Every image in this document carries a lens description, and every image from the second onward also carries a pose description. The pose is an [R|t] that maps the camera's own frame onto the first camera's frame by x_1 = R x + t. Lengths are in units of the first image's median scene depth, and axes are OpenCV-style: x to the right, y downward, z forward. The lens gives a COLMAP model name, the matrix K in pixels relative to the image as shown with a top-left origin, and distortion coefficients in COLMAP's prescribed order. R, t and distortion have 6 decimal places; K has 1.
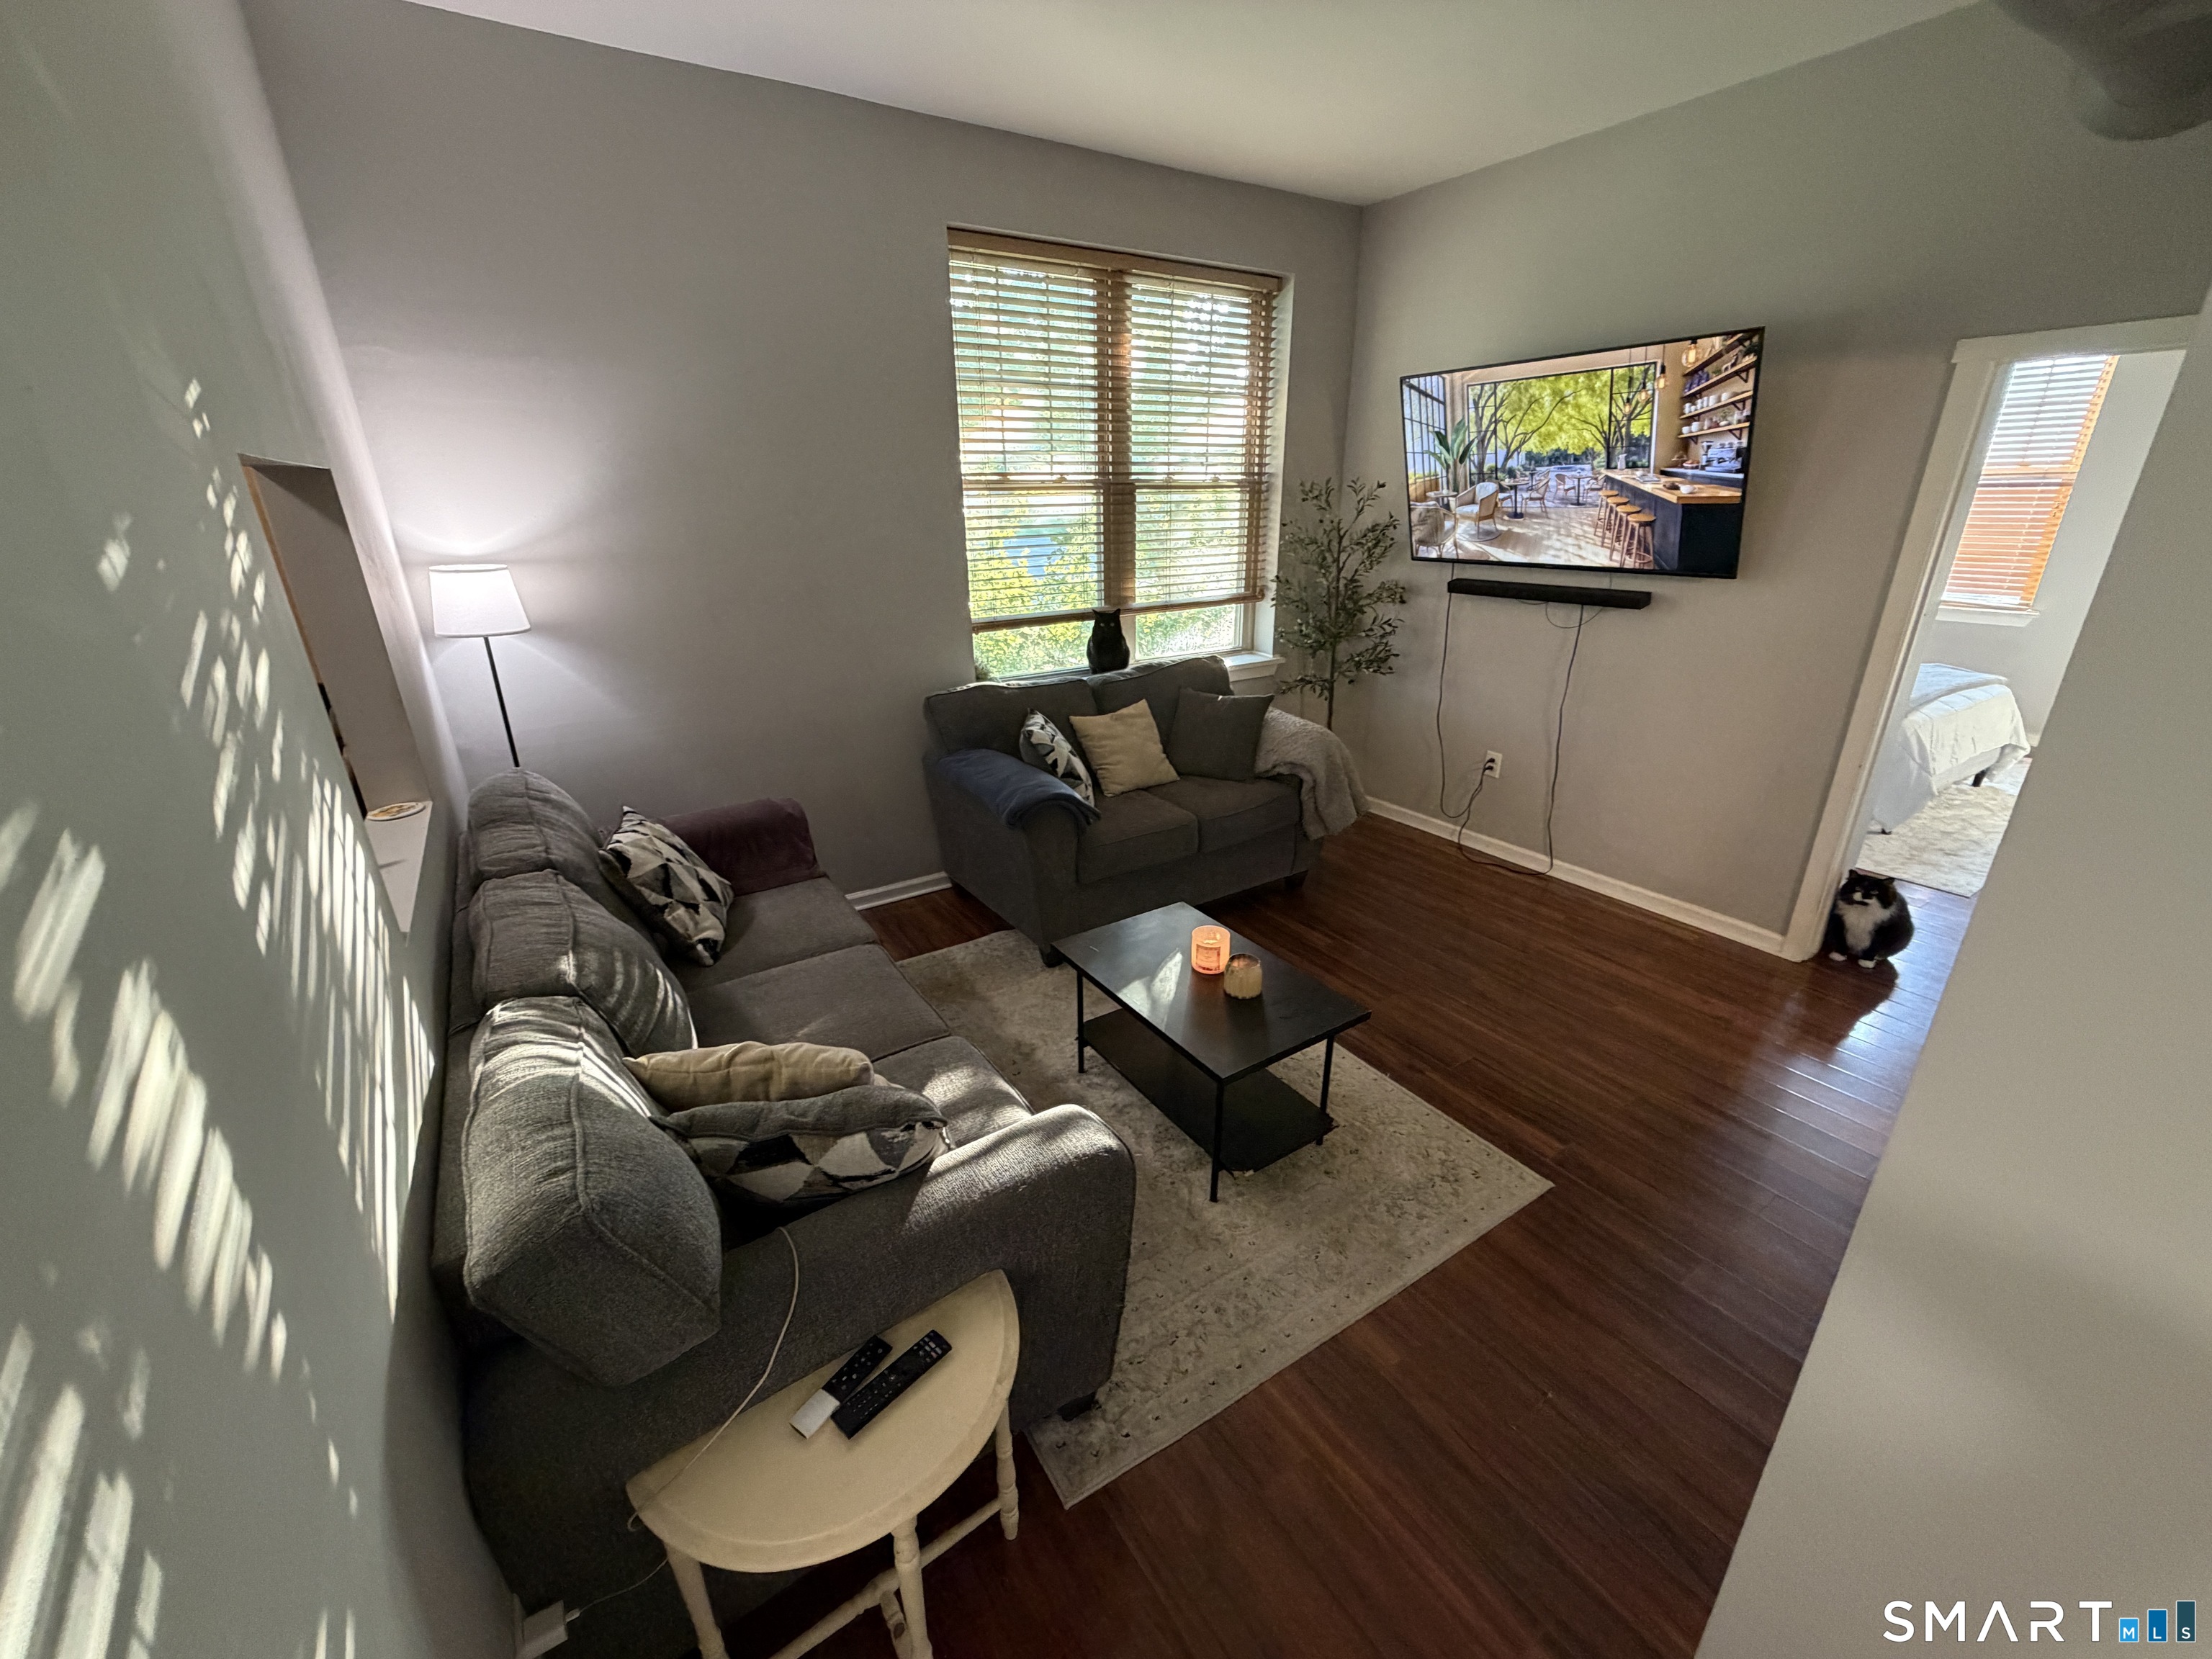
lens RADIAL K [[883.3, 0, 1100.4], [0, 883.3, 832.6], [0, 0, 1]] dist [0.002298, 0.000102]
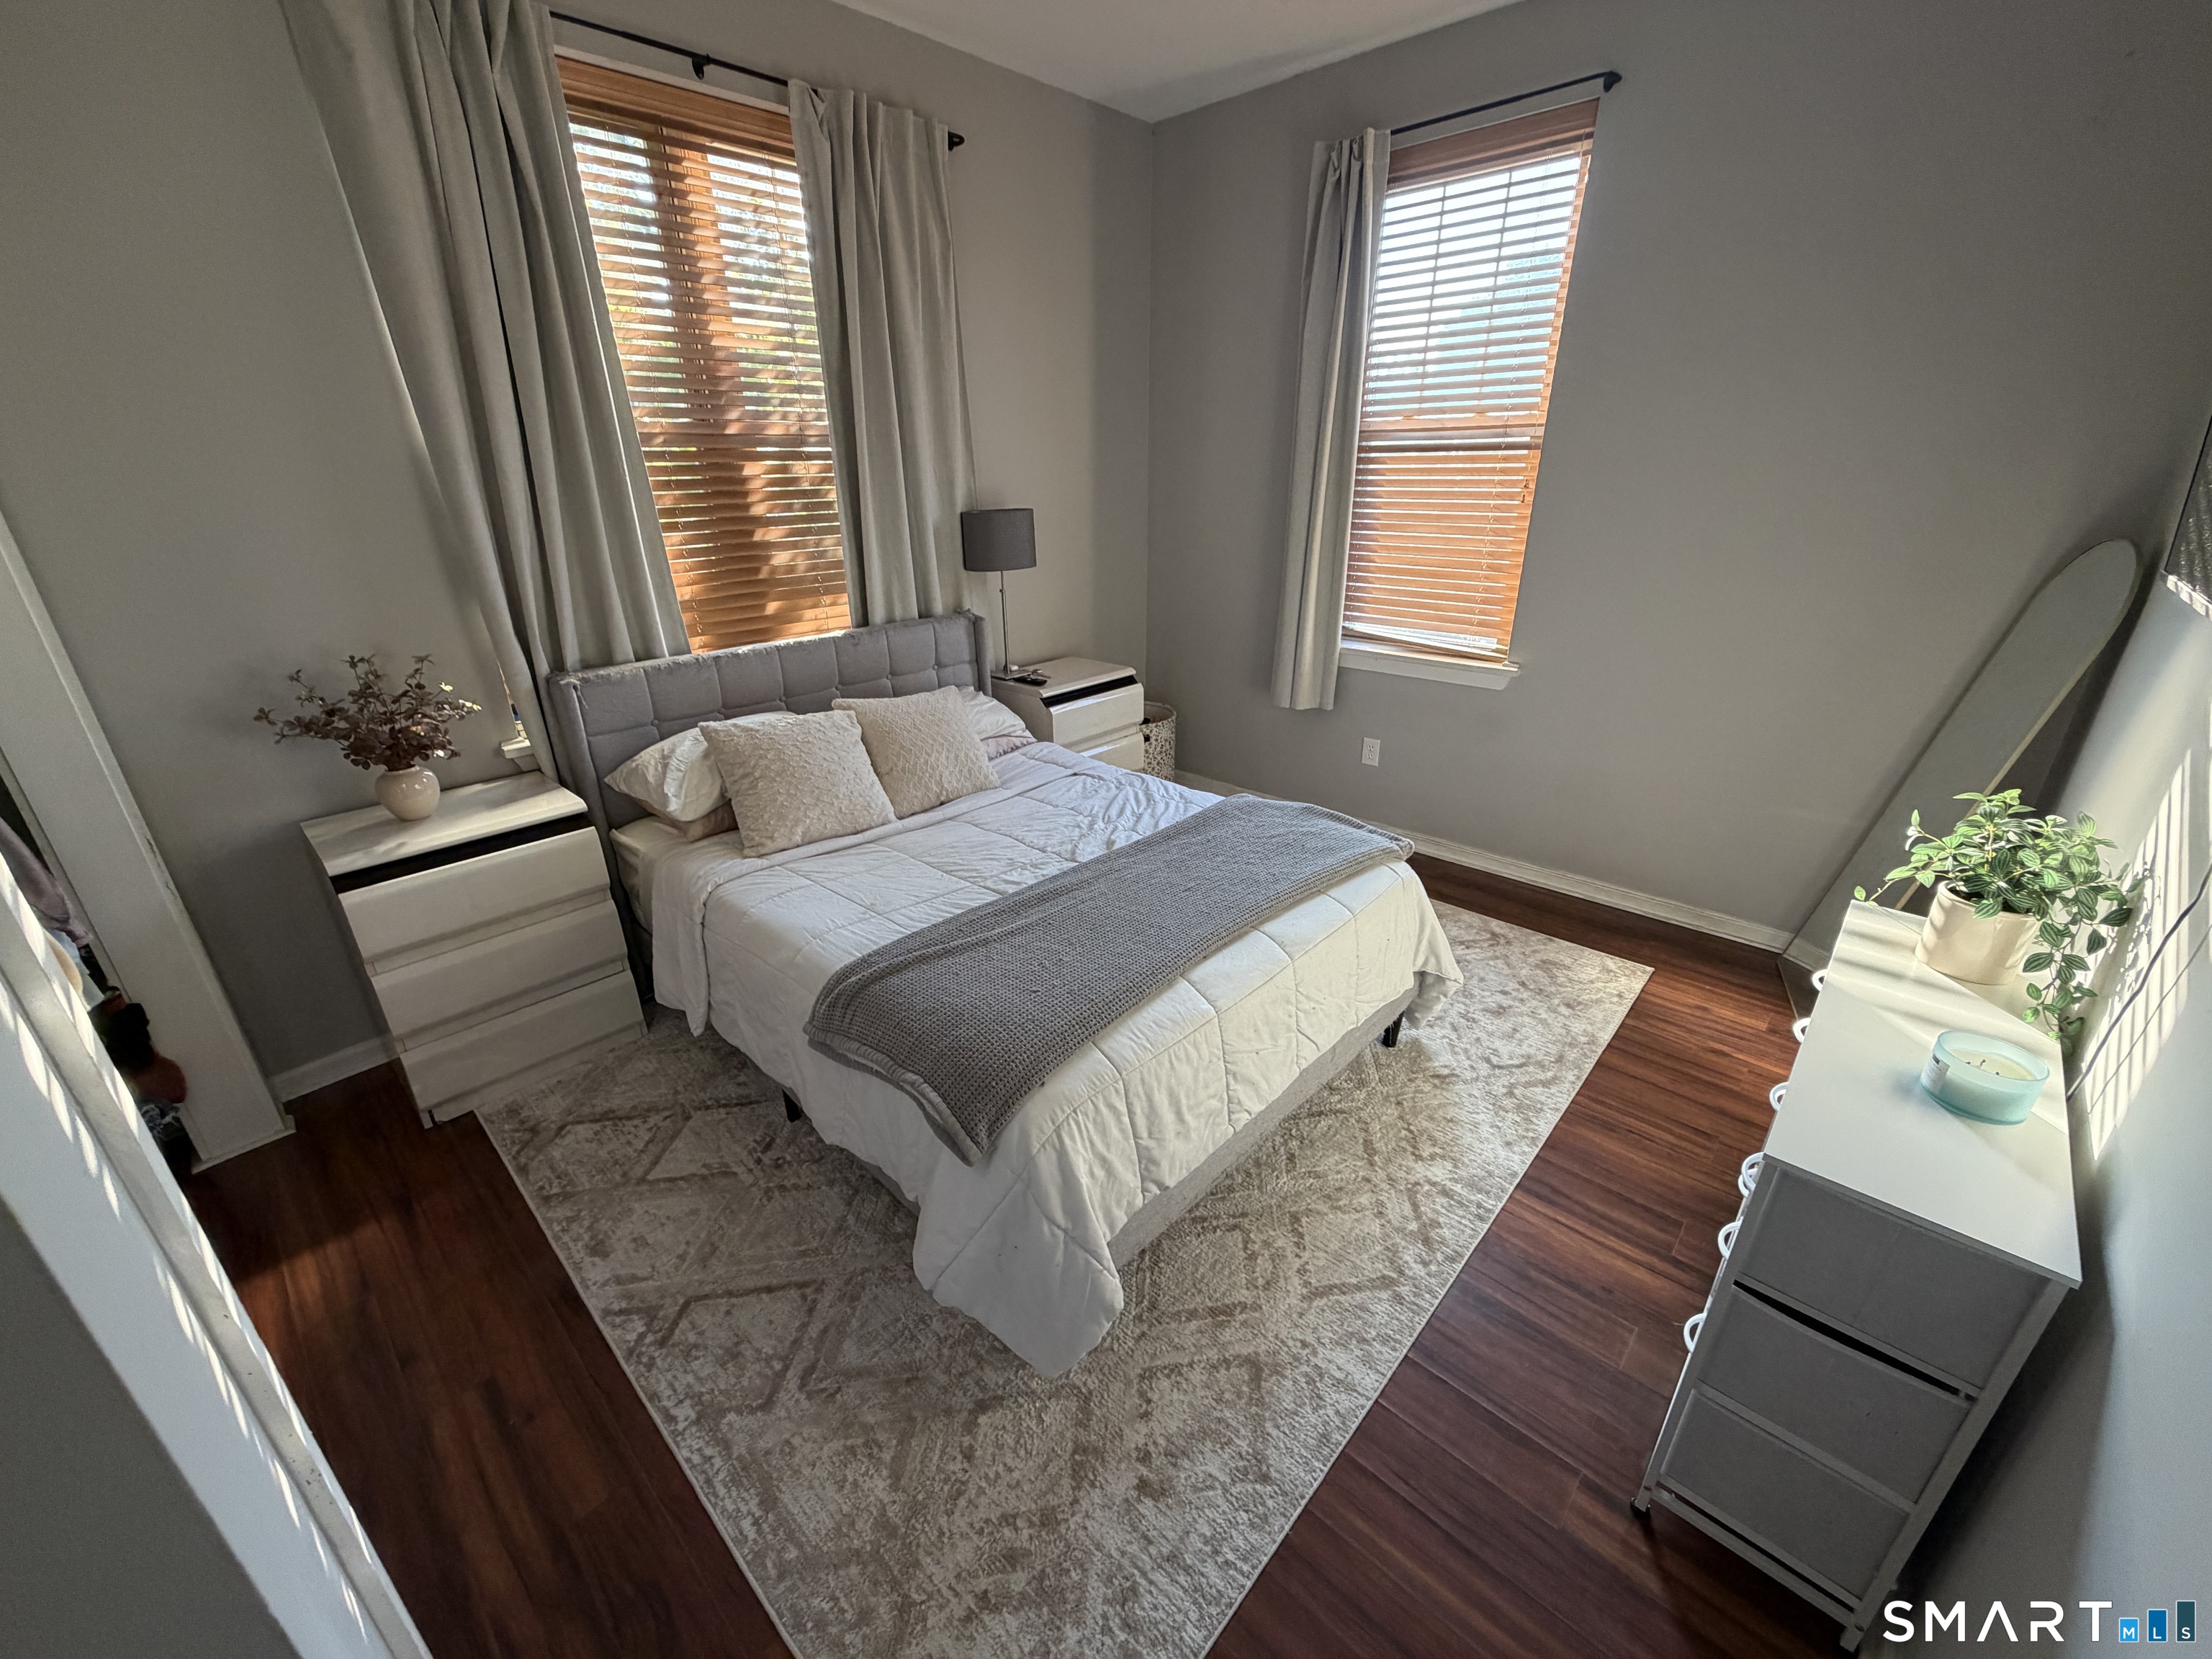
lens RADIAL K [[883.3, 0, 1100.4], [0, 883.3, 832.6], [0, 0, 1]] dist [0.002298, 0.000102]
pose [[0.971639, -0.093389, 0.217247, 0.702418], [0.088566, 0.995561, 0.031853, -0.195740], [-0.219257, -0.011708, 0.975597, 0.524212]]
